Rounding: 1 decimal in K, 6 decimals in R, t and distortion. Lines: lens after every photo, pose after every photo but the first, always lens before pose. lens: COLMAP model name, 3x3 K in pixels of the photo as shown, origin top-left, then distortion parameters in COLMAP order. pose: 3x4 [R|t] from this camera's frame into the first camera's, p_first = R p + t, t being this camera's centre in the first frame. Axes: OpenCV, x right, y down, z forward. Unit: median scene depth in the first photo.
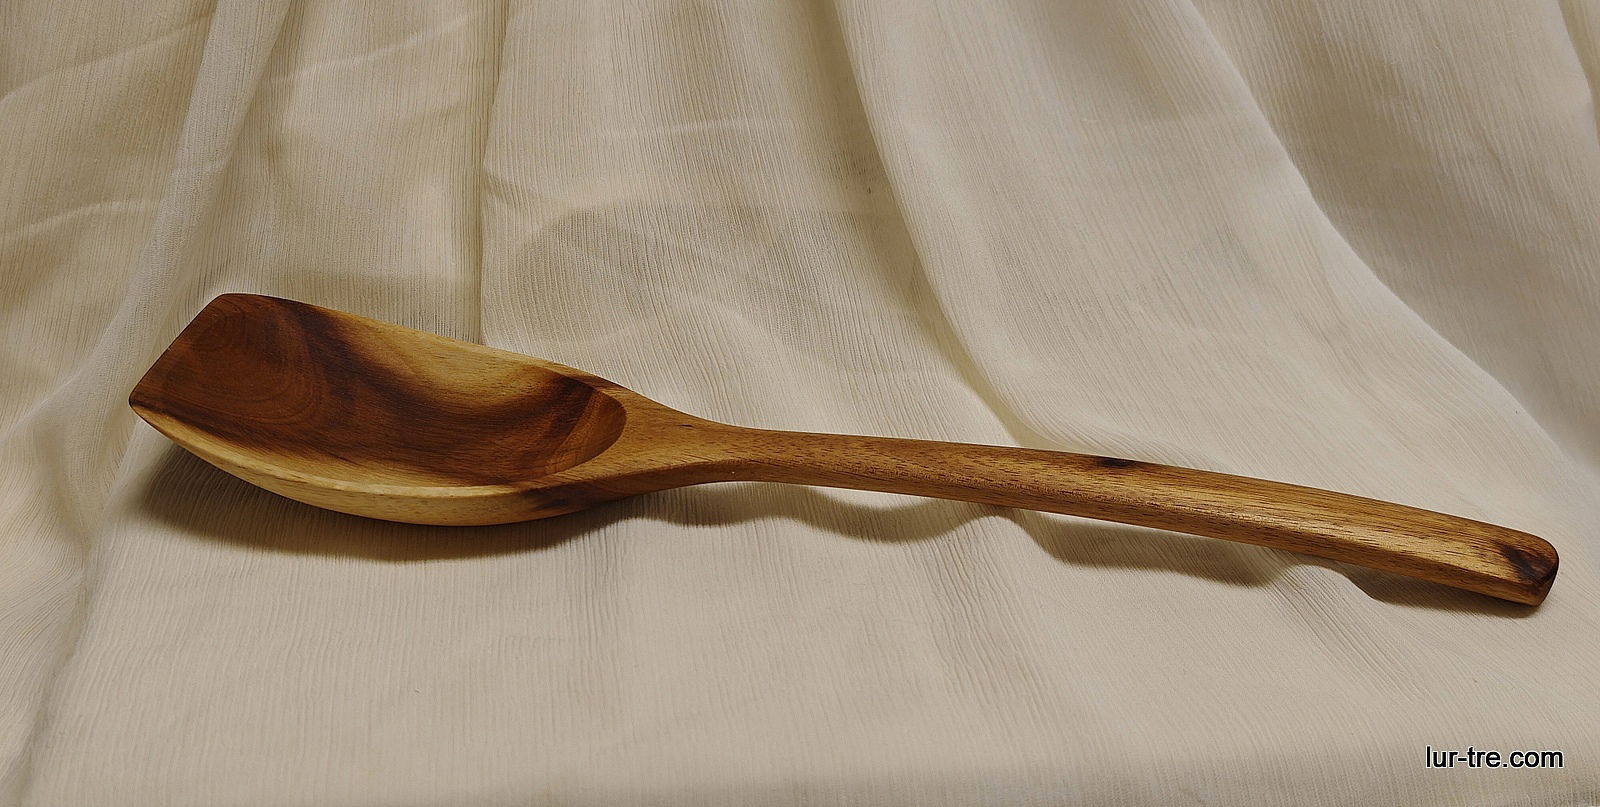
lens RADIAL K [[2107.5, 0, 800.0], [0, 2107.5, 403.5], [0, 0, 1]] dist [0.191587, -1.263209]
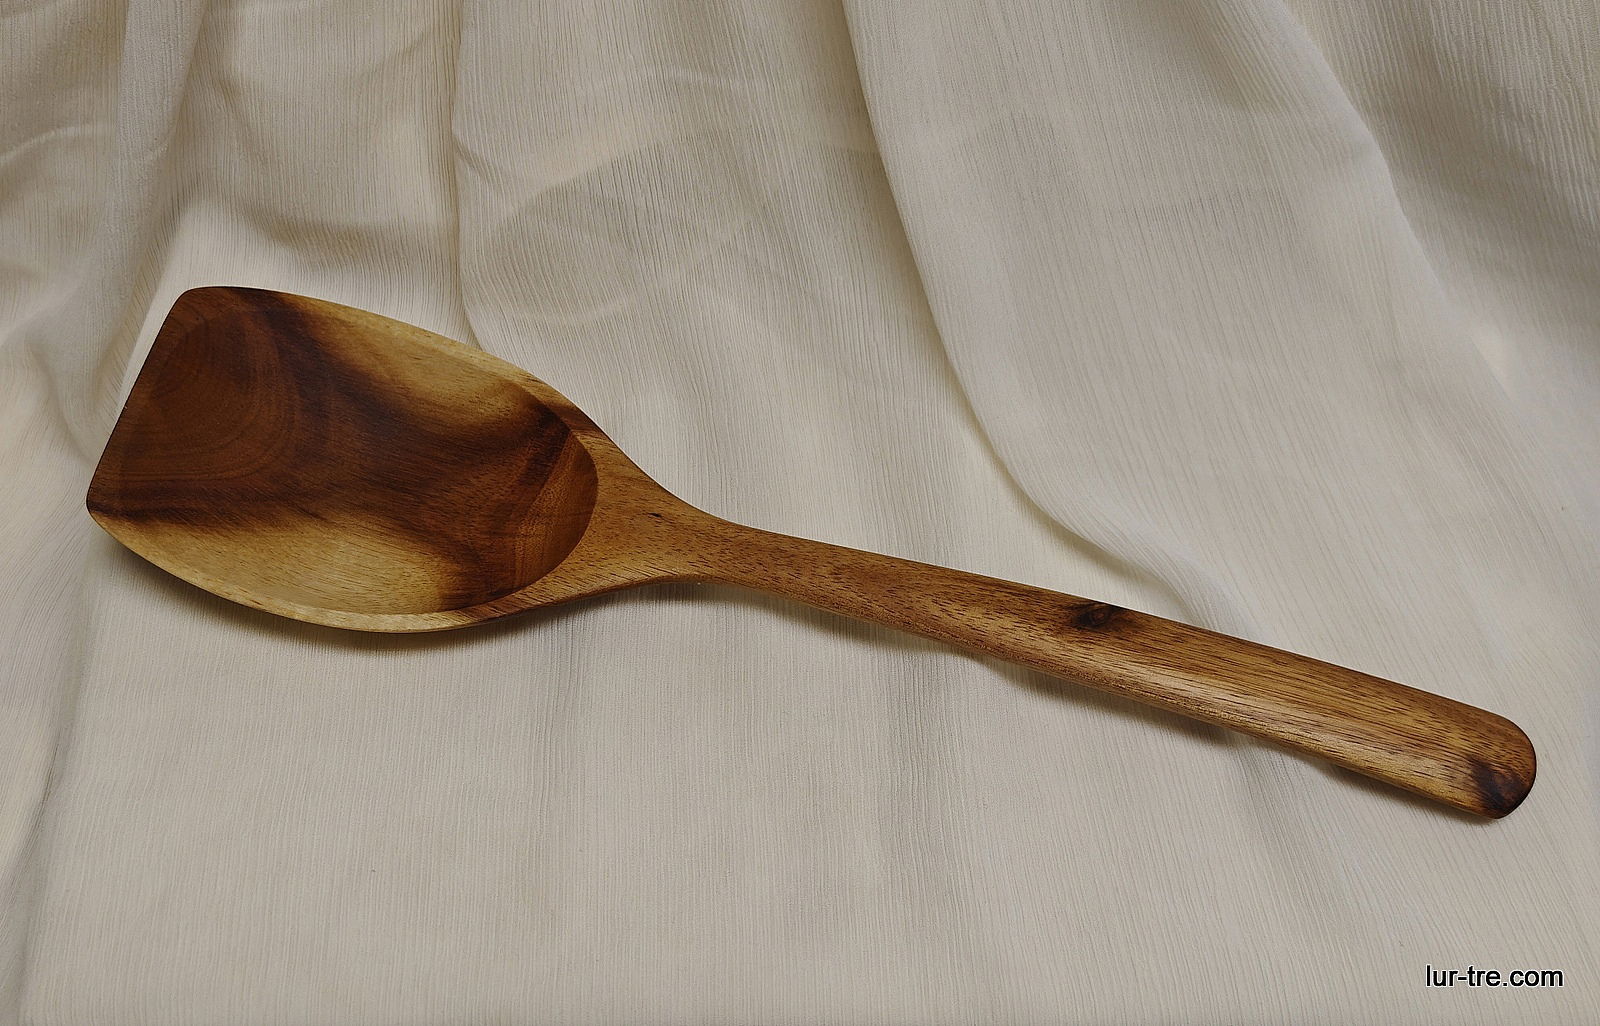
lens RADIAL K [[2047.9, 0, 800.0], [0, 2047.9, 513.0], [0, 0, 1]] dist [0.145574, -0.770641]
pose [[0.993055, 0.068811, -0.095434, 0.091449], [-0.006711, 0.842947, 0.537955, -0.448753], [0.117462, -0.533578, 0.837554, 0.204685]]
